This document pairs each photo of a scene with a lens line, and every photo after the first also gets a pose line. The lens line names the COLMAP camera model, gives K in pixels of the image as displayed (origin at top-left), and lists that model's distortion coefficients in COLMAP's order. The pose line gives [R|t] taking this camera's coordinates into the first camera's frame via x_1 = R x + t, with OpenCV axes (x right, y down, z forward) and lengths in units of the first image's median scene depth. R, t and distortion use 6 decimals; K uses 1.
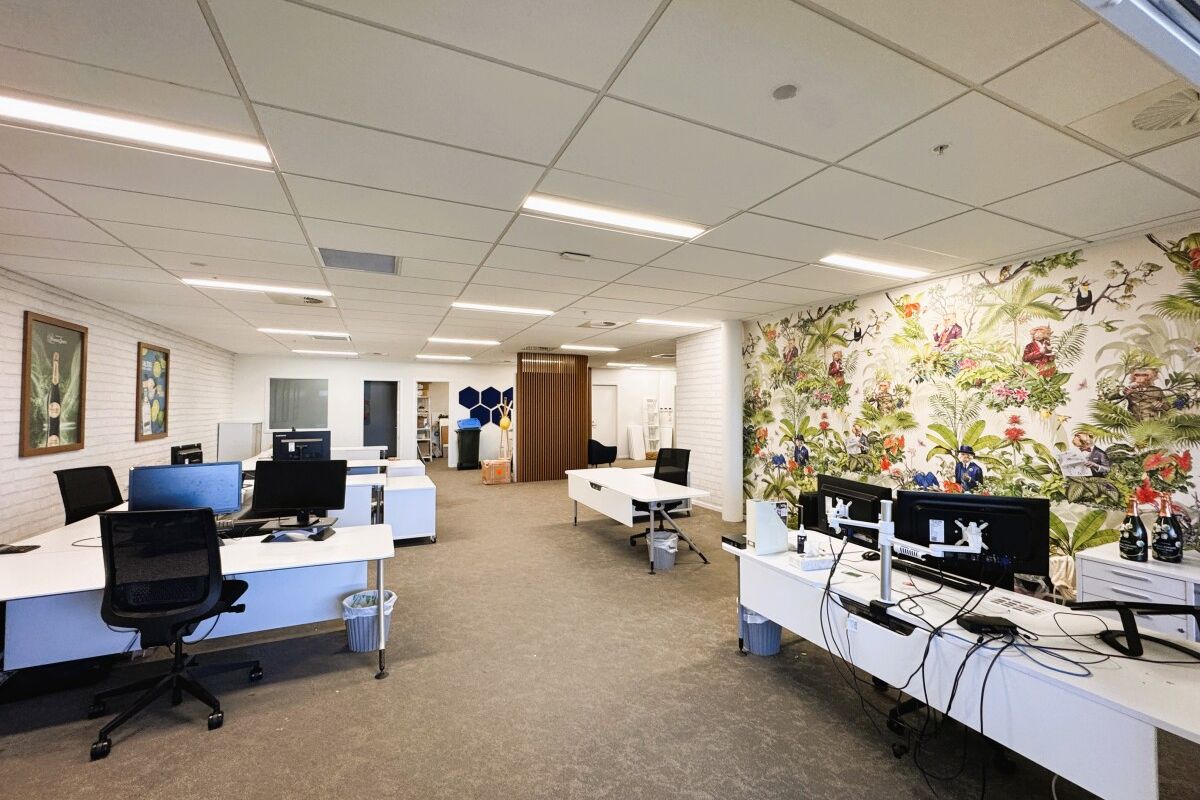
lens RADIAL K [[473.3, 0, 595.9], [0, 473.3, 397.9], [0, 0, 1]] dist [0.001321, -0.000020]
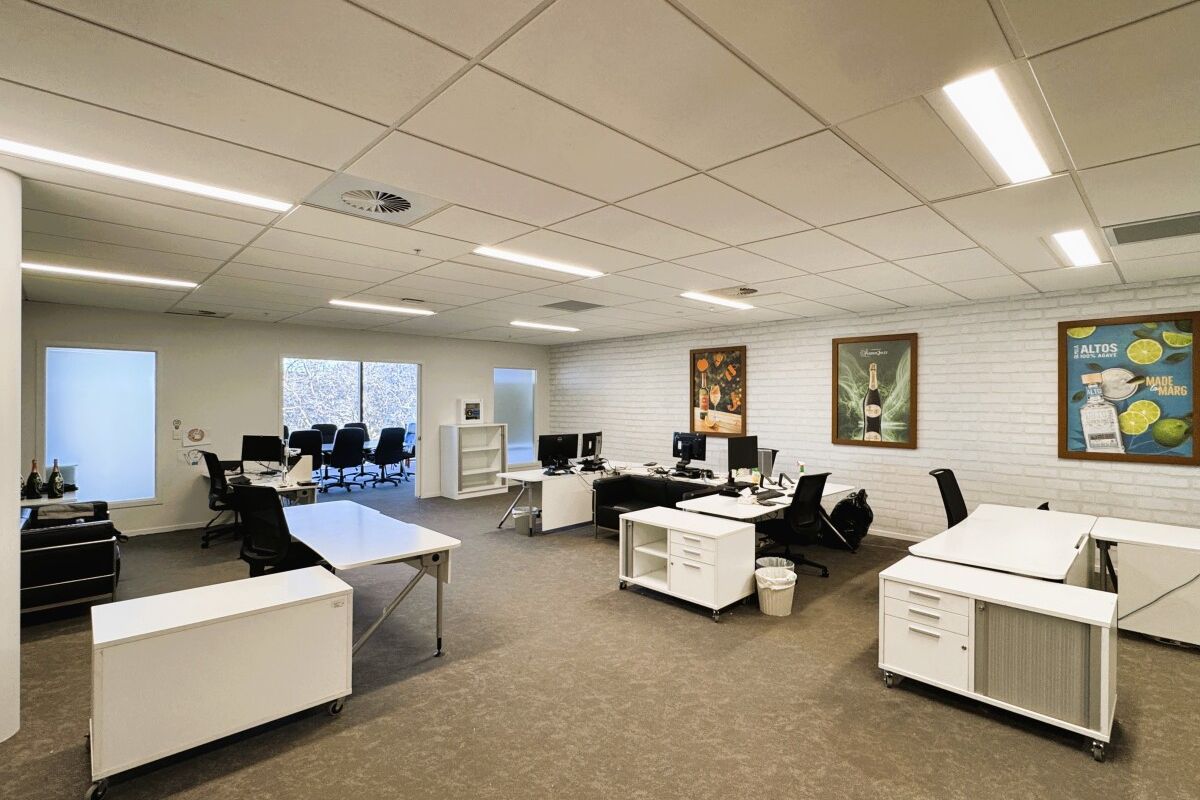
lens RADIAL K [[552.1, 0, 598.5], [0, 552.1, 399.0], [0, 0, 1]] dist [0.000530, 0.000010]
pose [[-0.941091, -0.003019, -0.338141, -0.004941], [0.003945, 0.999794, -0.019905, 0.019546], [0.338132, -0.020067, -0.940885, 1.984411]]
